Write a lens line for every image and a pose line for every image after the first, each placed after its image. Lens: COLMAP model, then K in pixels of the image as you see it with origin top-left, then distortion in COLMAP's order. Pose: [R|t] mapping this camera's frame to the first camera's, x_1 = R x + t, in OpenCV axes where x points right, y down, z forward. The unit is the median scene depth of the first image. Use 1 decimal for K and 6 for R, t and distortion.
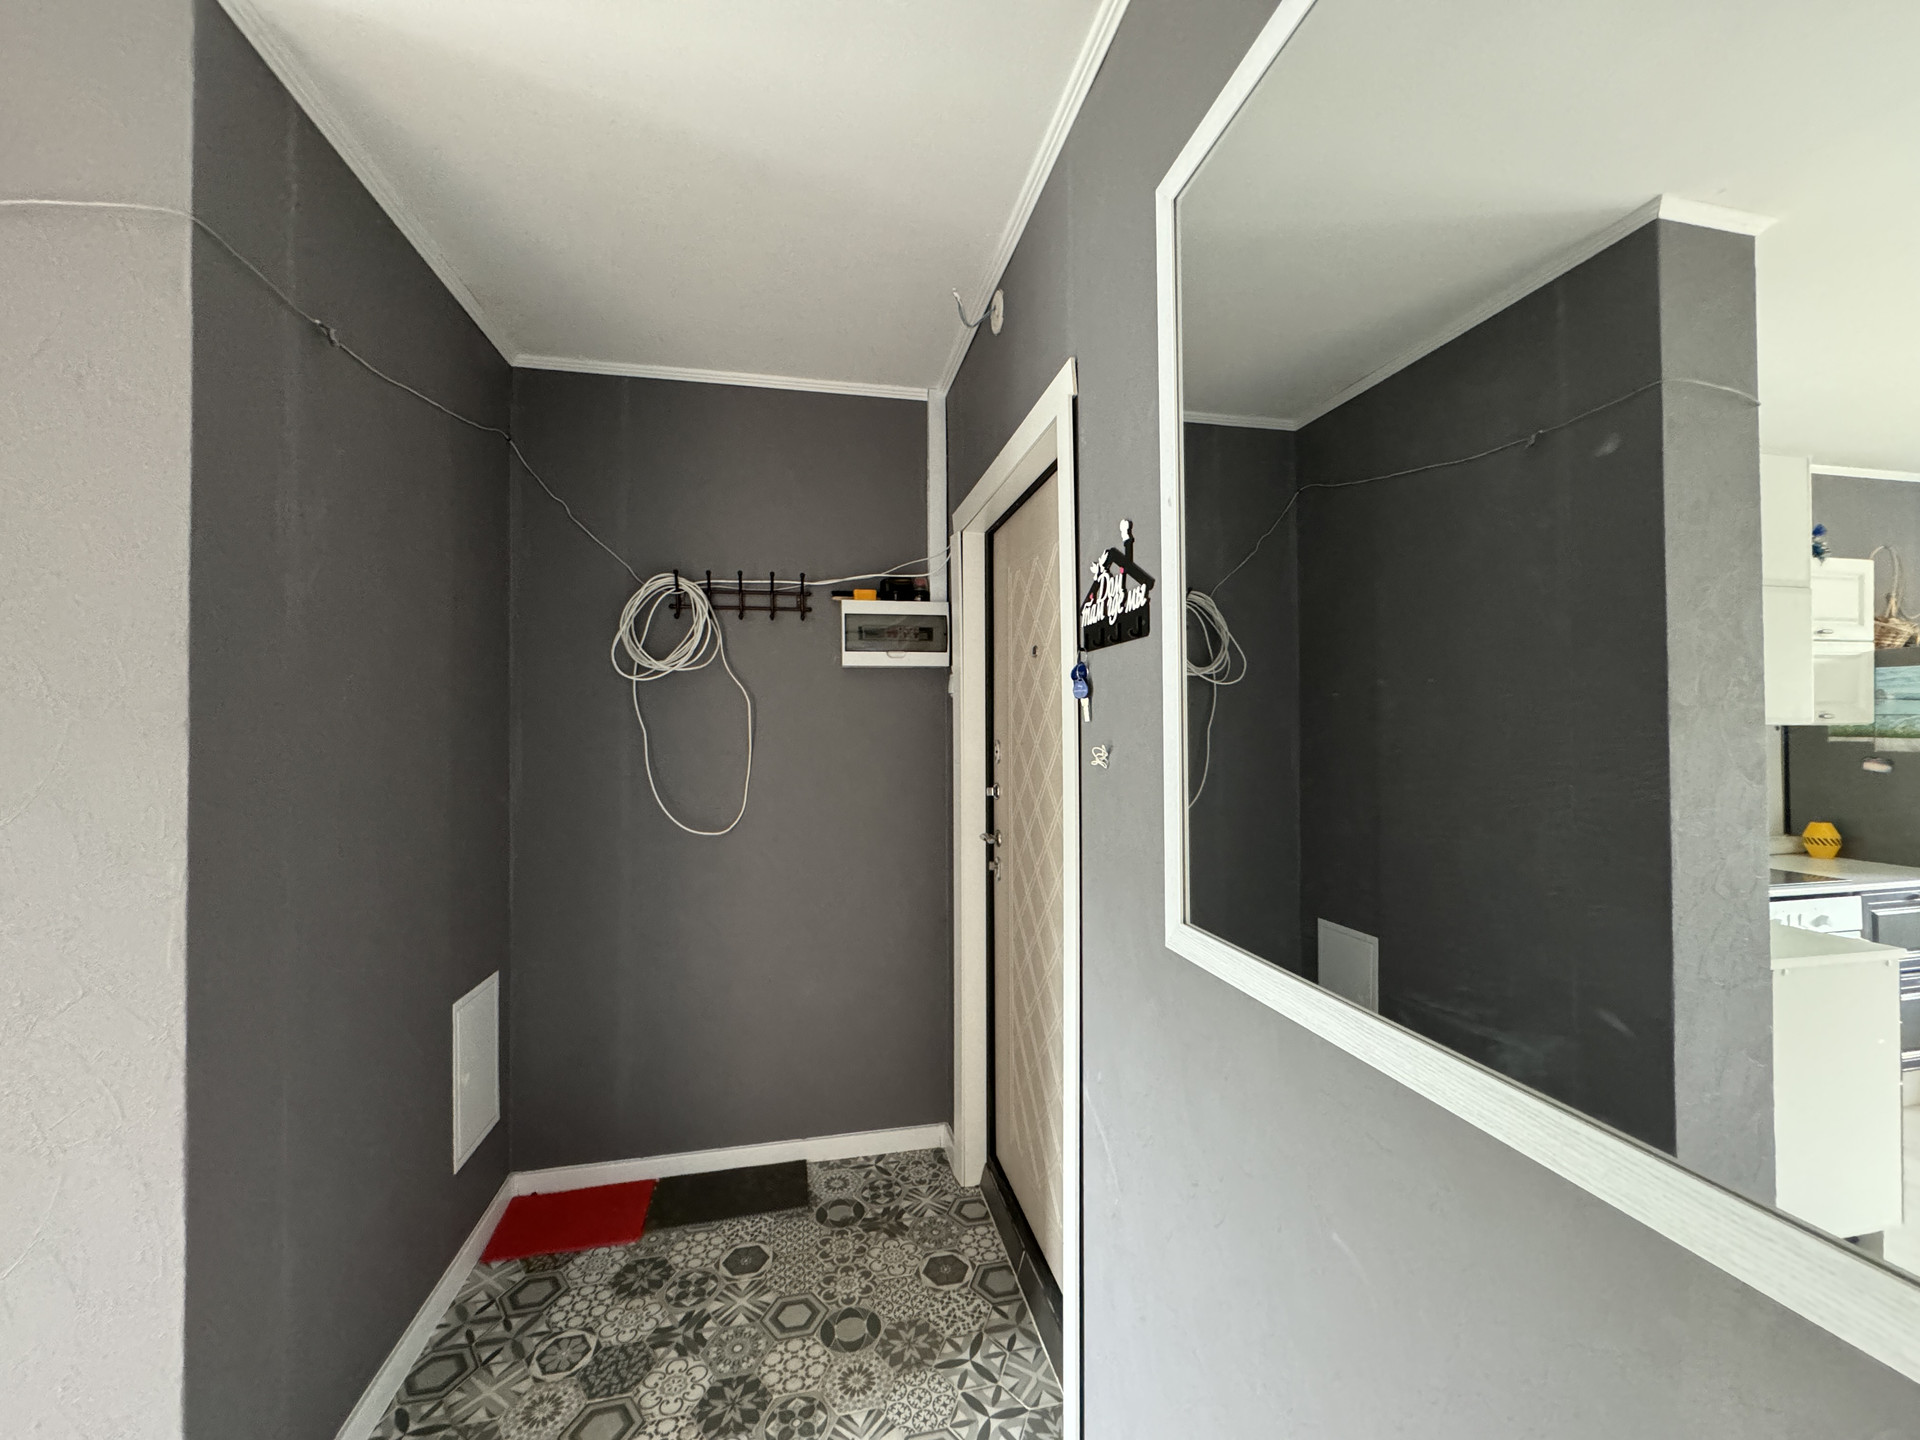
lens RADIAL K [[767.4, 0, 960.5], [0, 767.4, 722.1], [0, 0, 1]] dist [-0.001241, -0.000294]
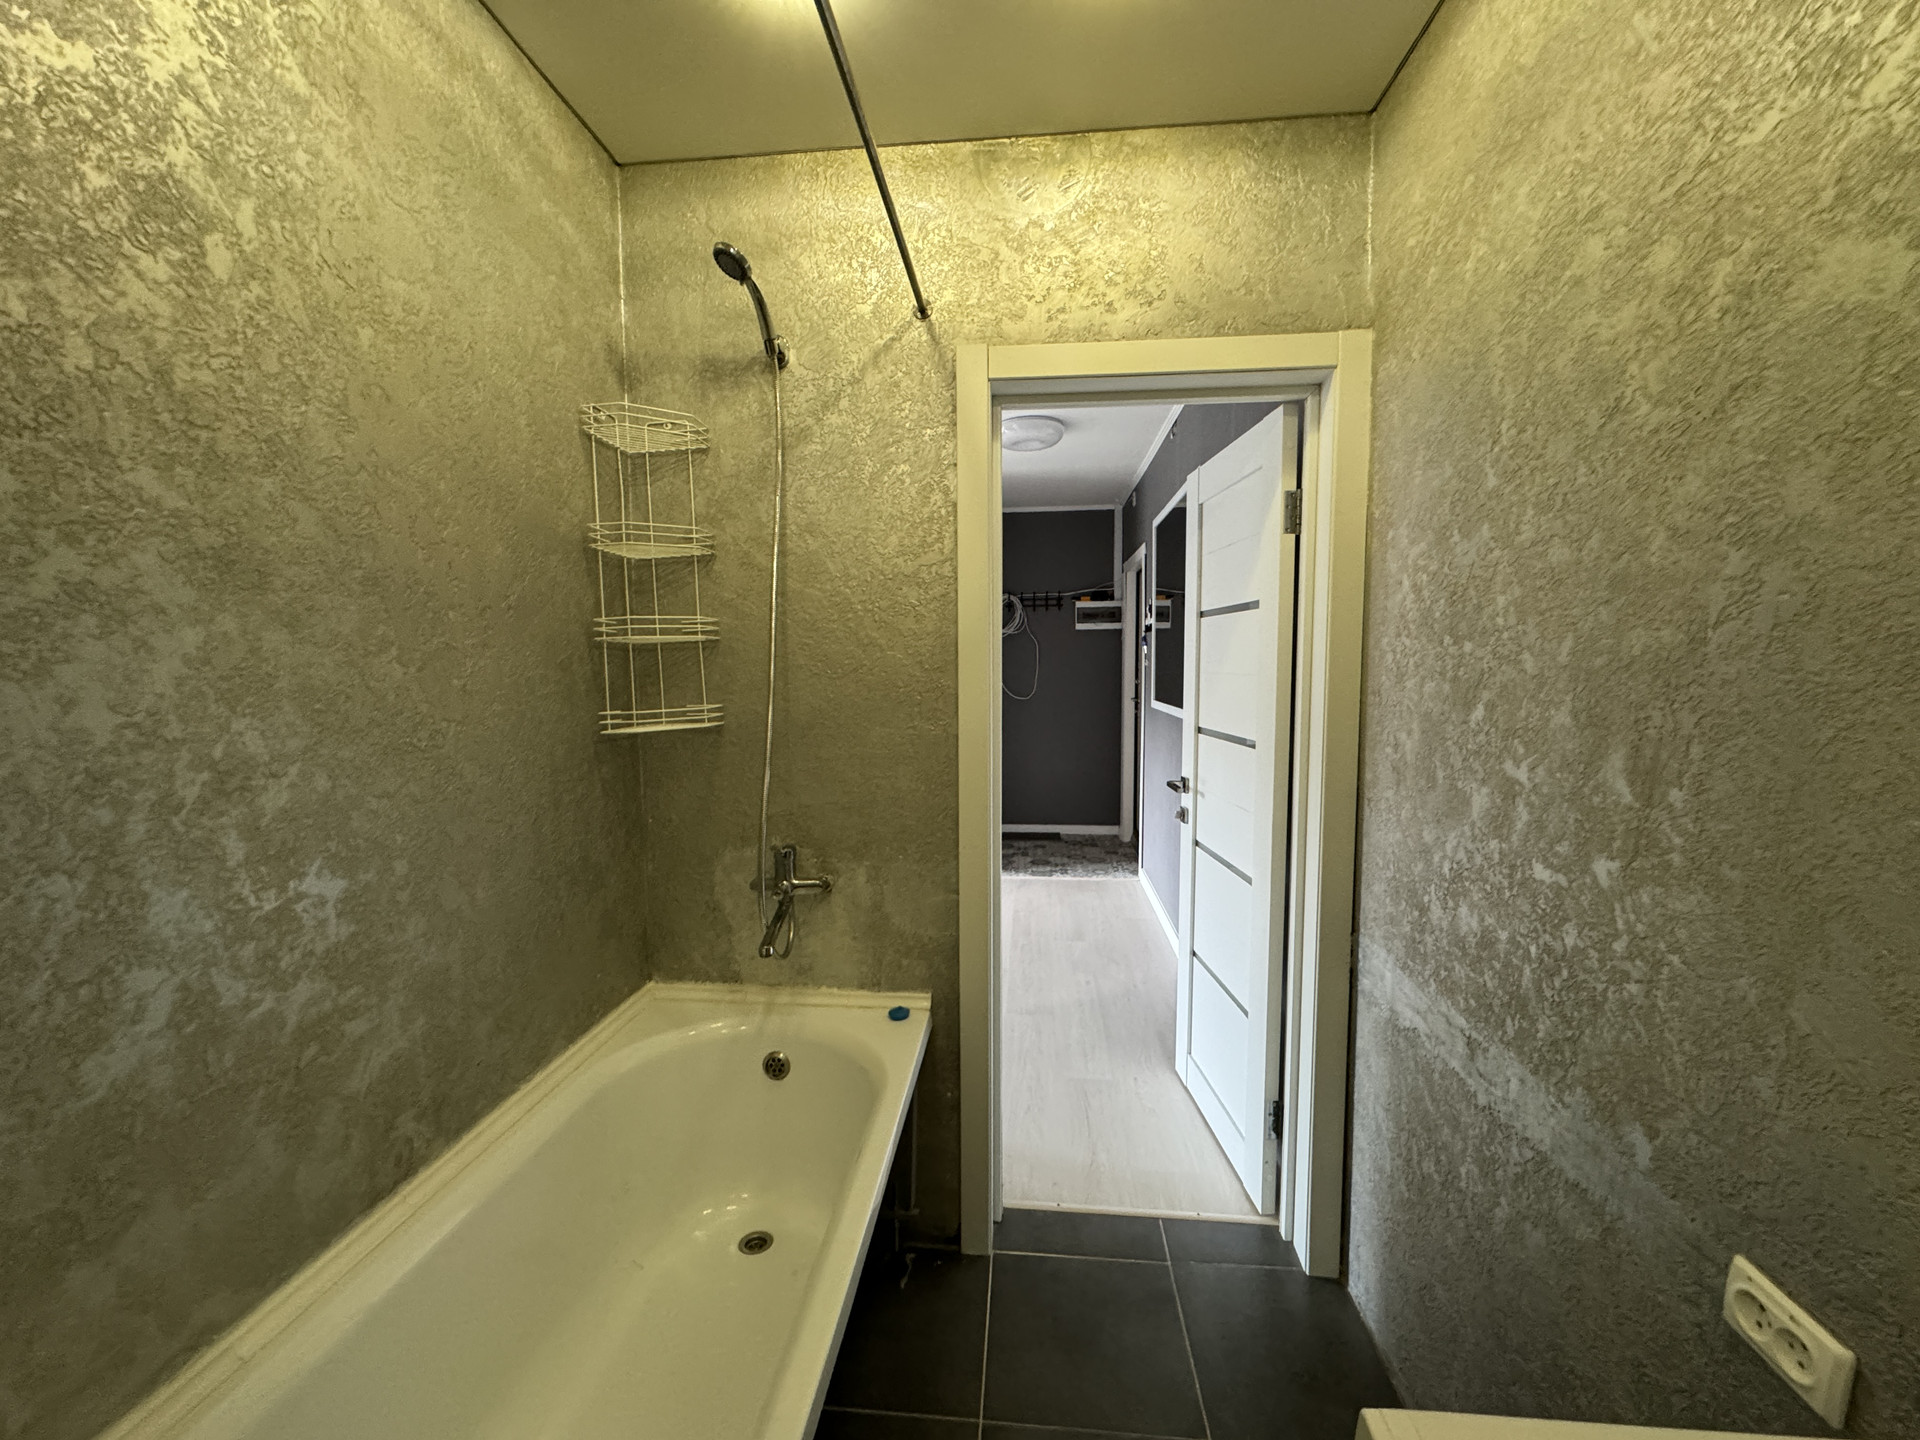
lens RADIAL K [[767.4, 0, 958.8], [0, 767.4, 723.4], [0, 0, 1]] dist [-0.001241, -0.000294]
pose [[0.954832, 0.018680, -0.296559, 0.208420], [0.008089, 0.996018, 0.088783, 0.002472], [0.297036, -0.087172, 0.950879, -1.384427]]
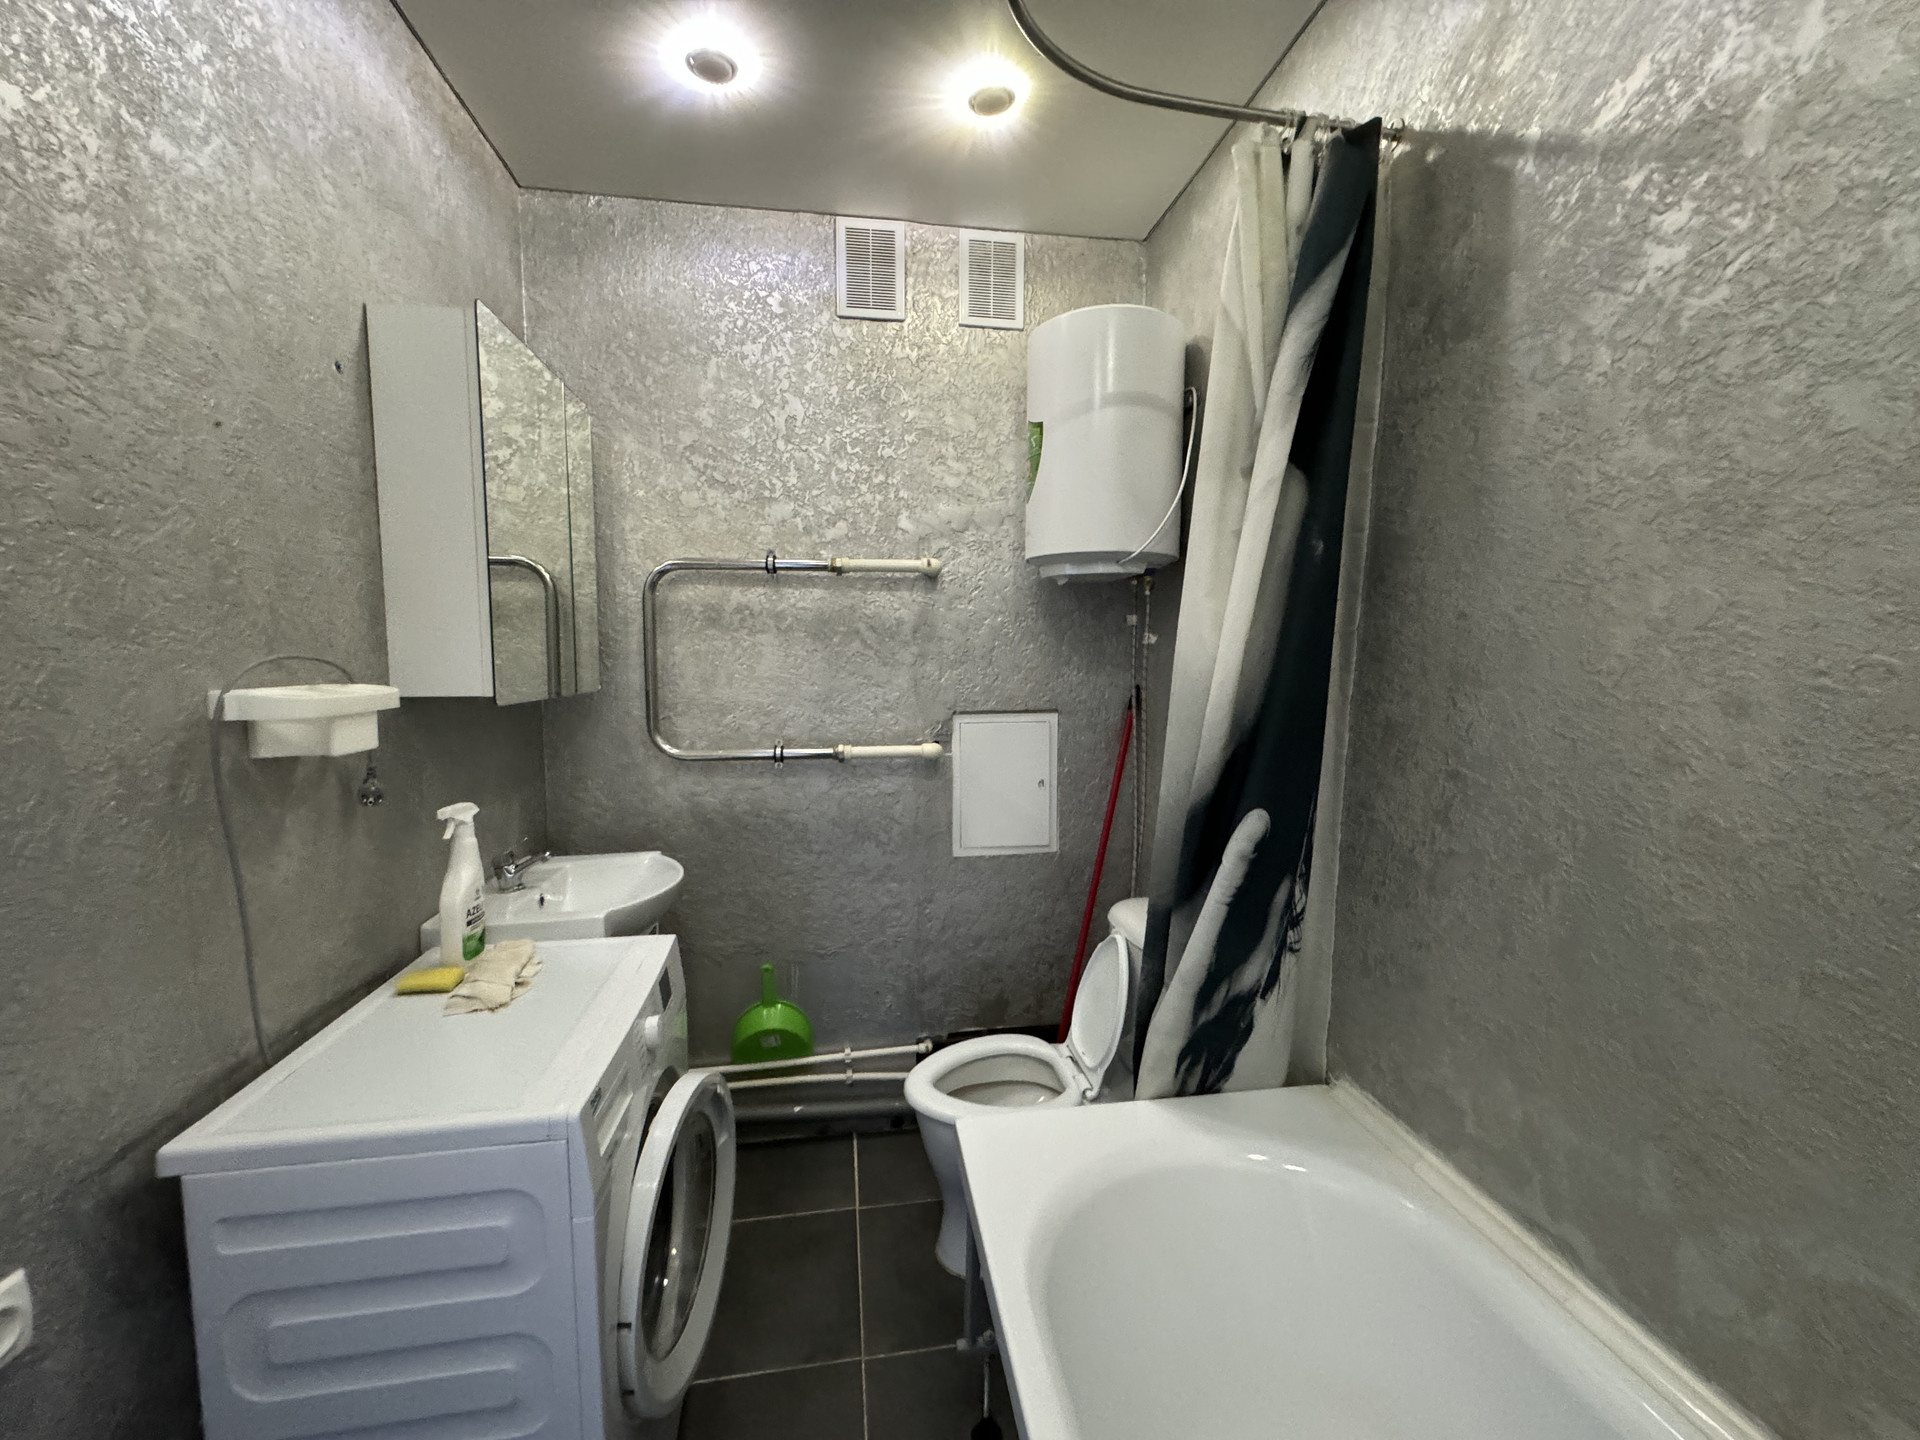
lens RADIAL K [[767.4, 0, 962.0], [0, 767.4, 736.9], [0, 0, 1]] dist [-0.001241, -0.000294]
pose [[-0.998676, -0.006212, 0.051056, -0.978217], [-0.001253, 0.995323, 0.096591, 0.145683], [-0.051417, 0.096400, -0.994014, 3.273610]]
